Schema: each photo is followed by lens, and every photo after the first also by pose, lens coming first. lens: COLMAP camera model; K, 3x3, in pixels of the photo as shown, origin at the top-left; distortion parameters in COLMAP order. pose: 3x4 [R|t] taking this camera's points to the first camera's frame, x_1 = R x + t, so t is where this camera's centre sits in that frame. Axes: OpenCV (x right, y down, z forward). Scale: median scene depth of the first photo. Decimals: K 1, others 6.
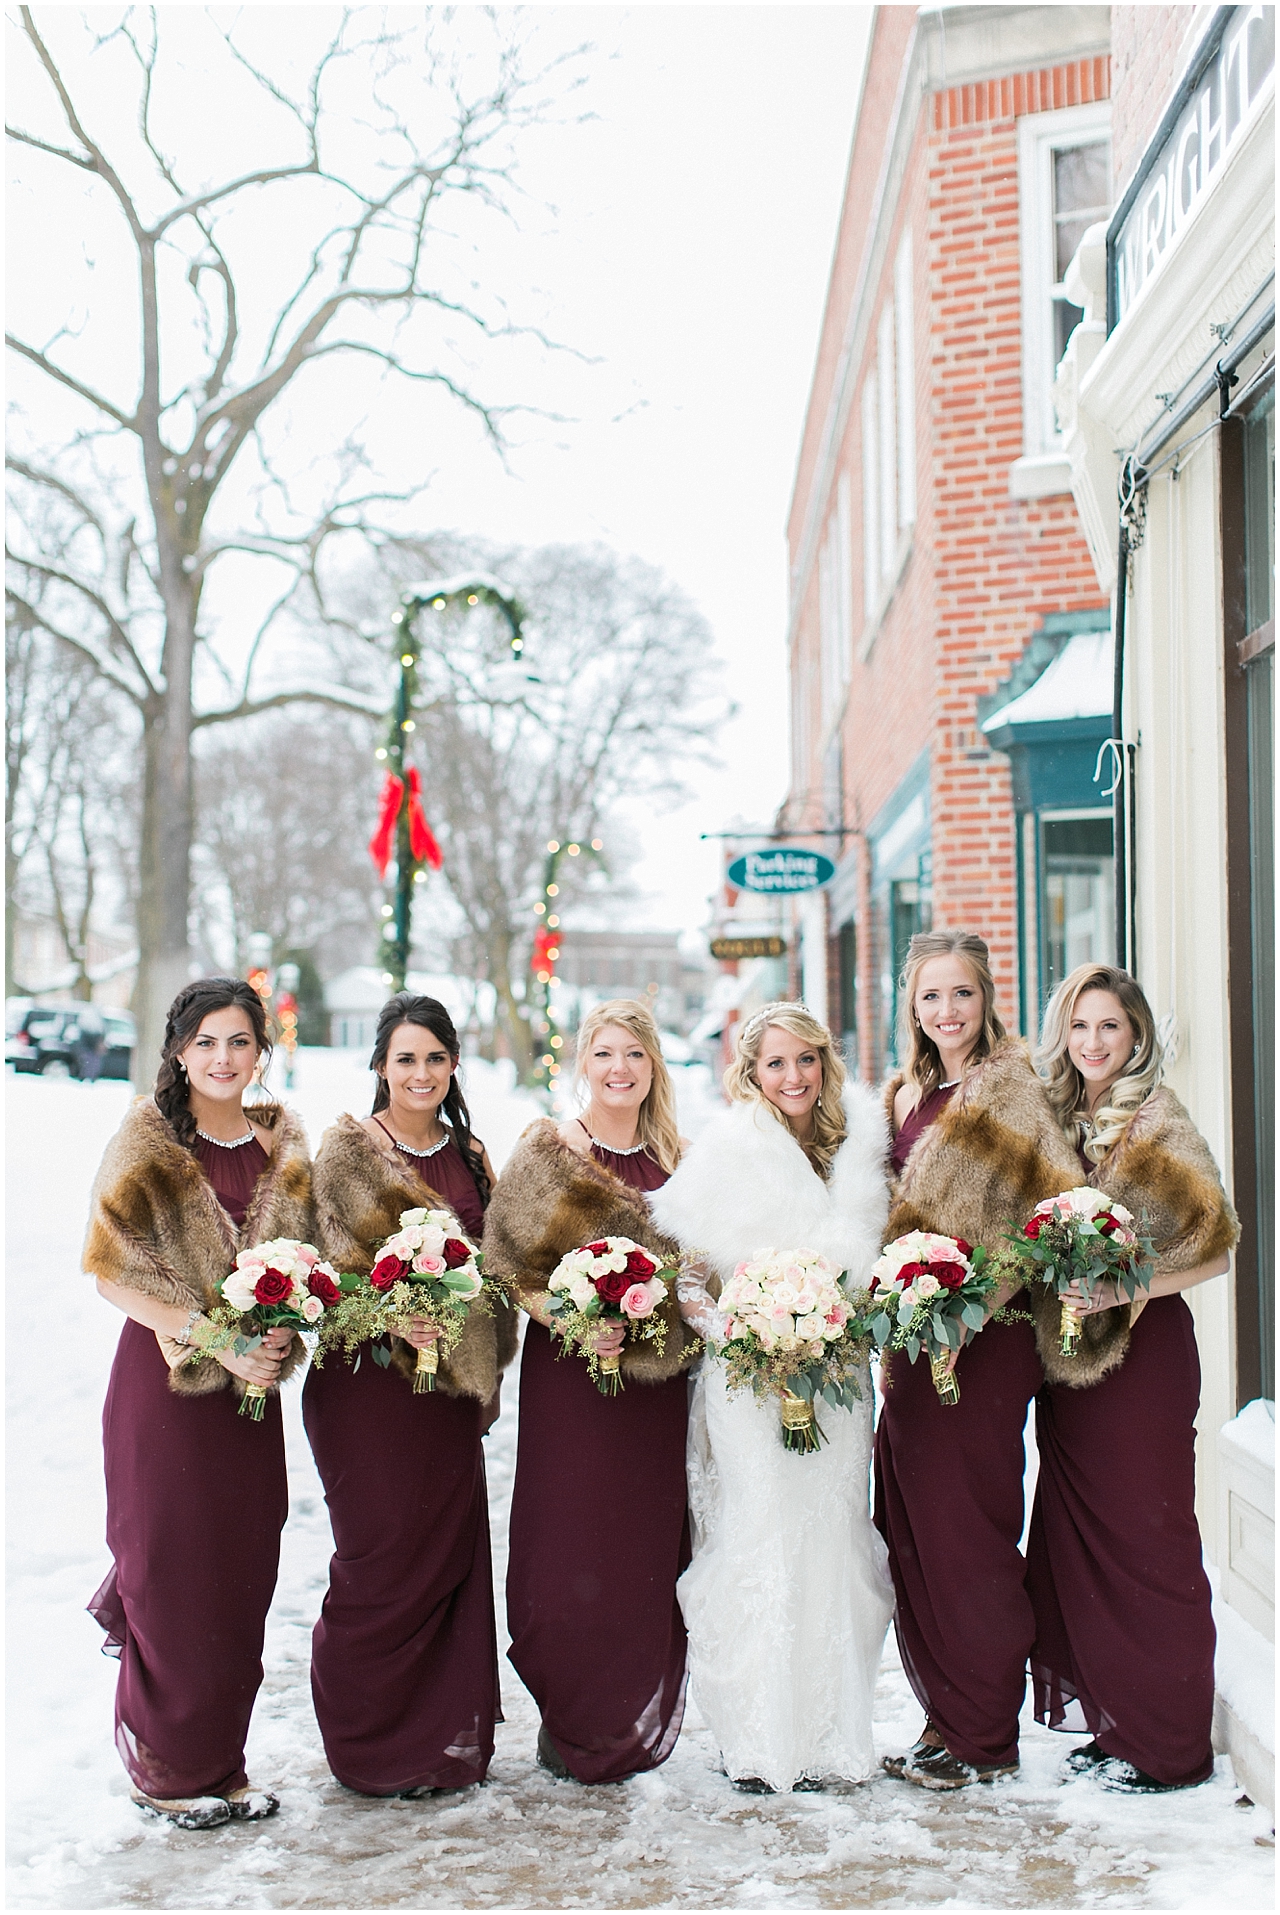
lens RADIAL K [[2782.1, 0, 586.8], [0, 2782.1, 953.6], [0, 0, 1]] dist [0.002484, 0.049177]
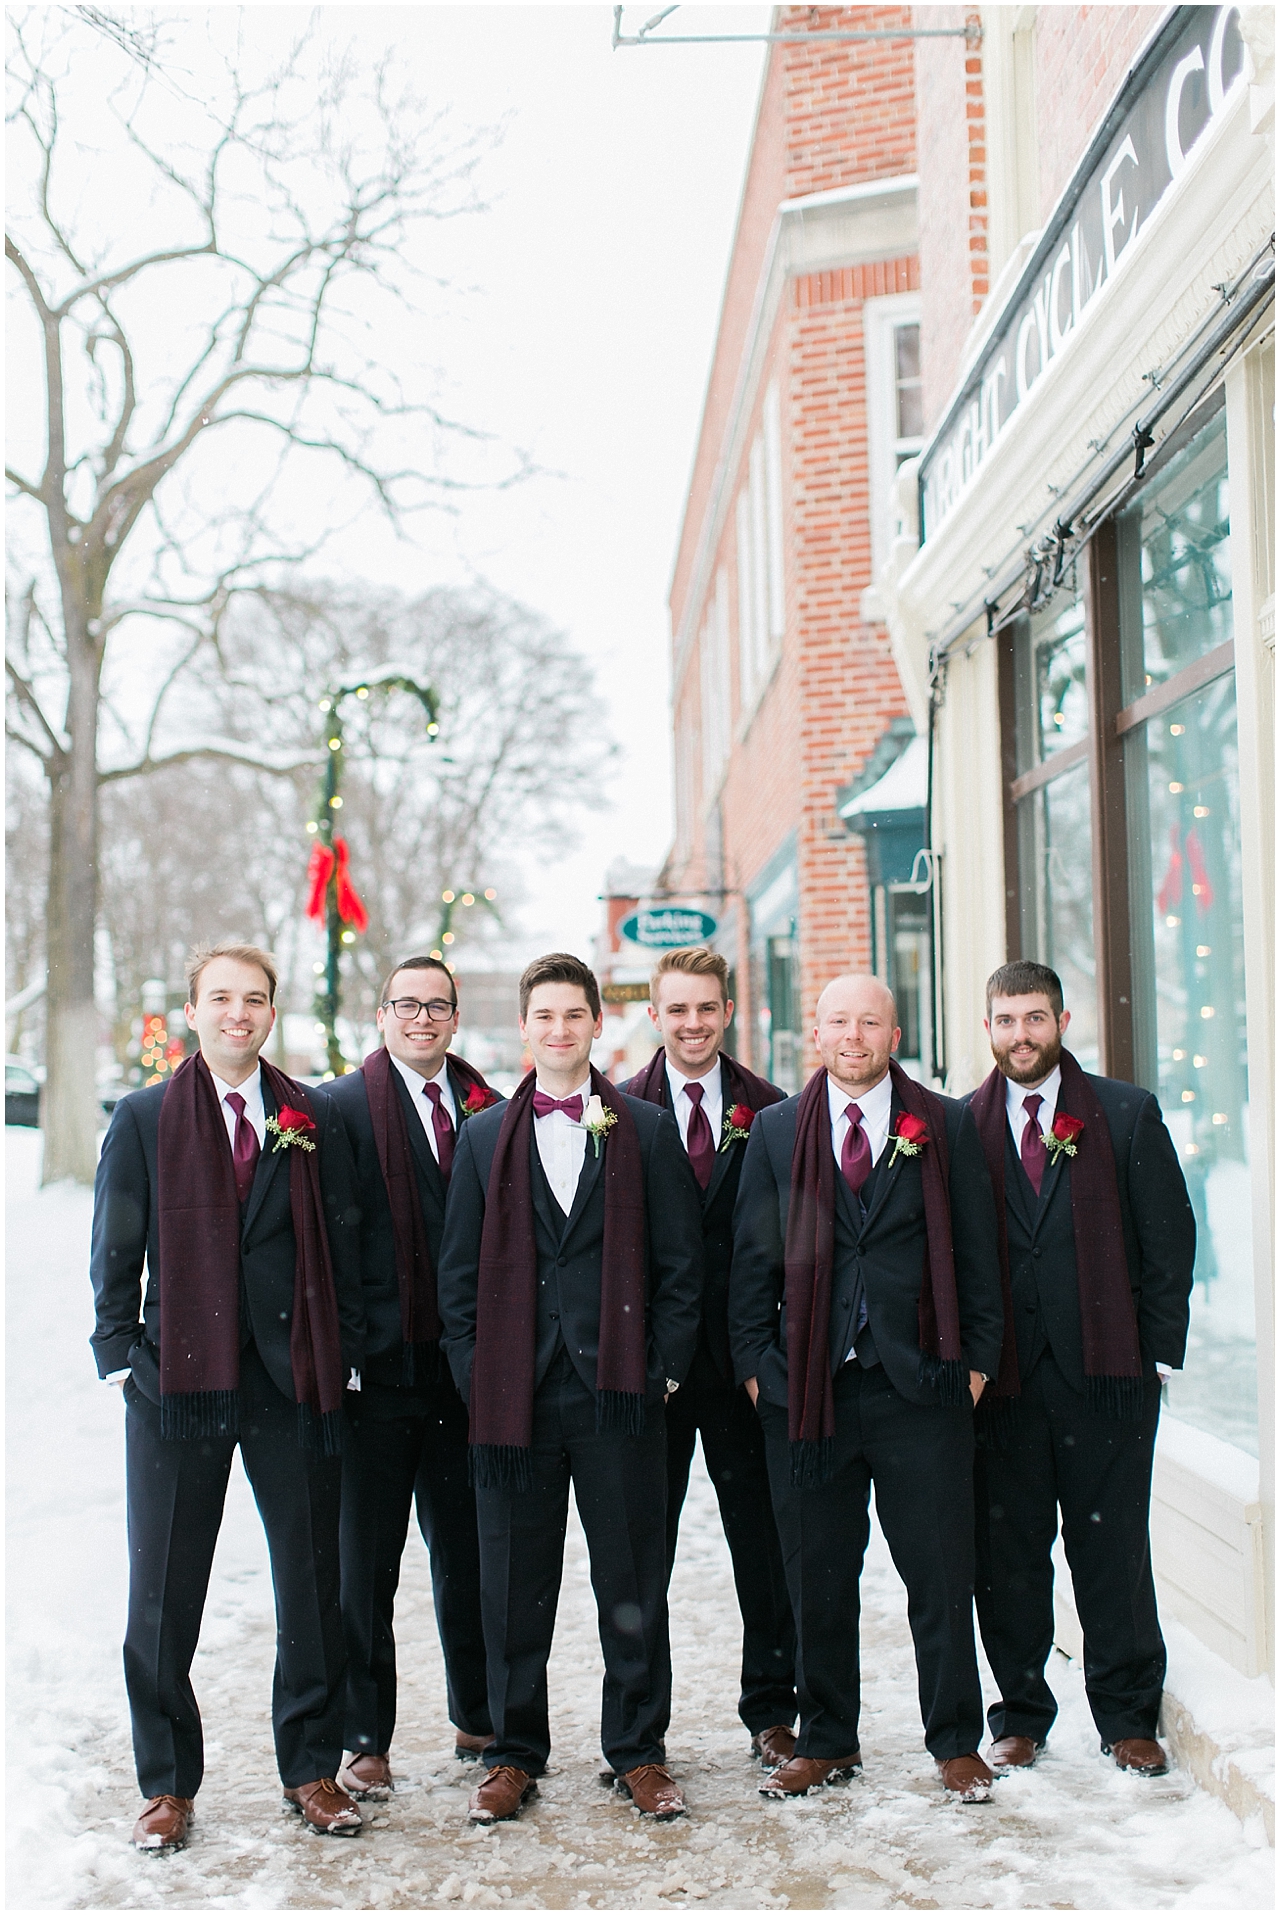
lens RADIAL K [[2812.7, 0, 640.0], [0, 2812.7, 957.5], [0, 0, 1]] dist [0.030541, 0.016991]
pose [[0.998053, -0.009573, 0.061626, -0.012737], [0.010352, 0.999870, -0.012323, -0.004271], [-0.061500, 0.012937, 0.998023, -0.137263]]
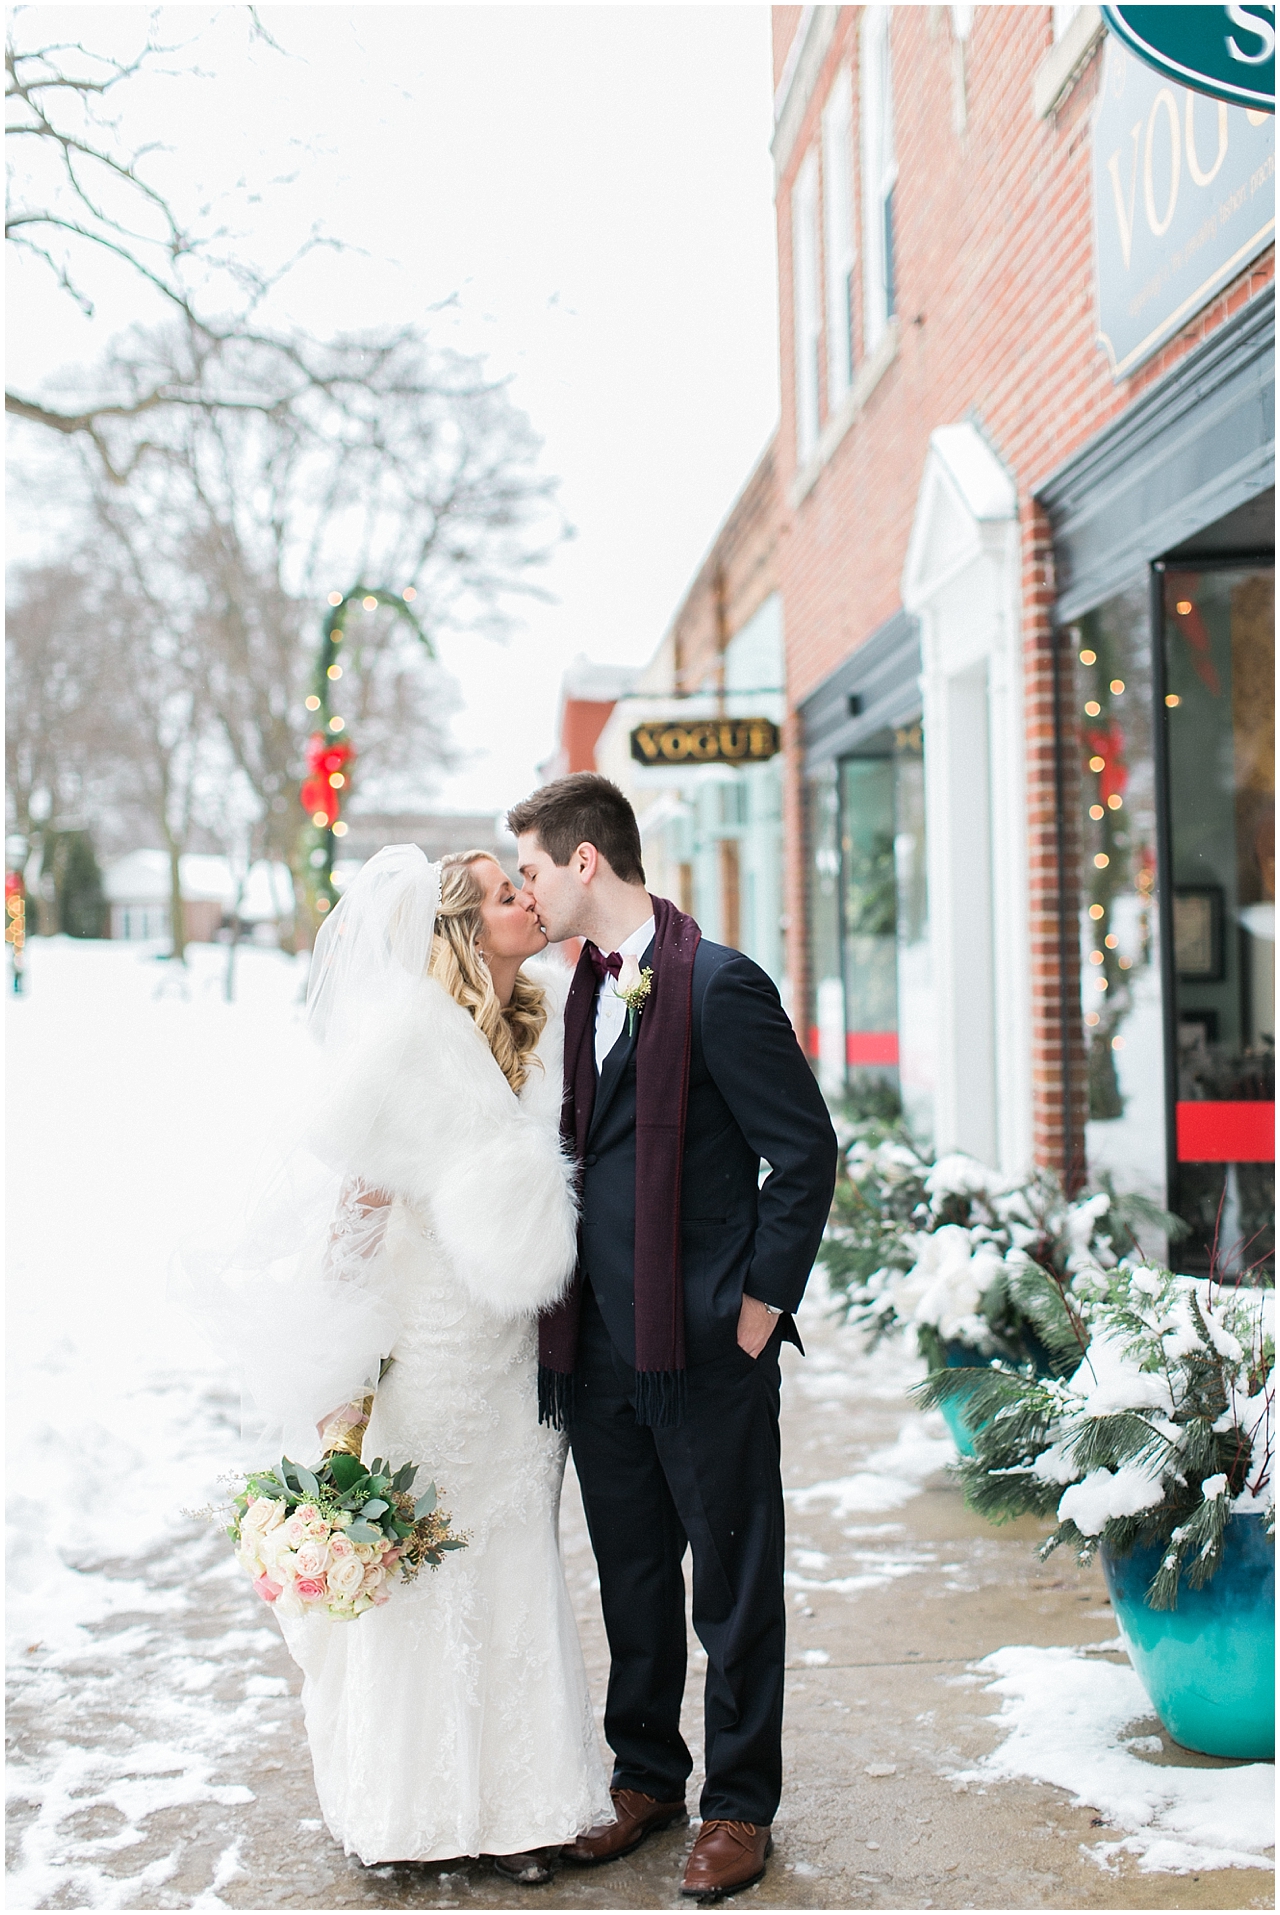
lens RADIAL K [[2768.7, 0, 640.0], [0, 2768.7, 957.5], [0, 0, 1]] dist [0.081495, 0.003280]
pose [[0.996231, -0.007000, 0.086460, 0.005879], [0.003548, 0.999193, 0.040019, 0.056247], [-0.086671, -0.039561, 0.995451, 1.572048]]
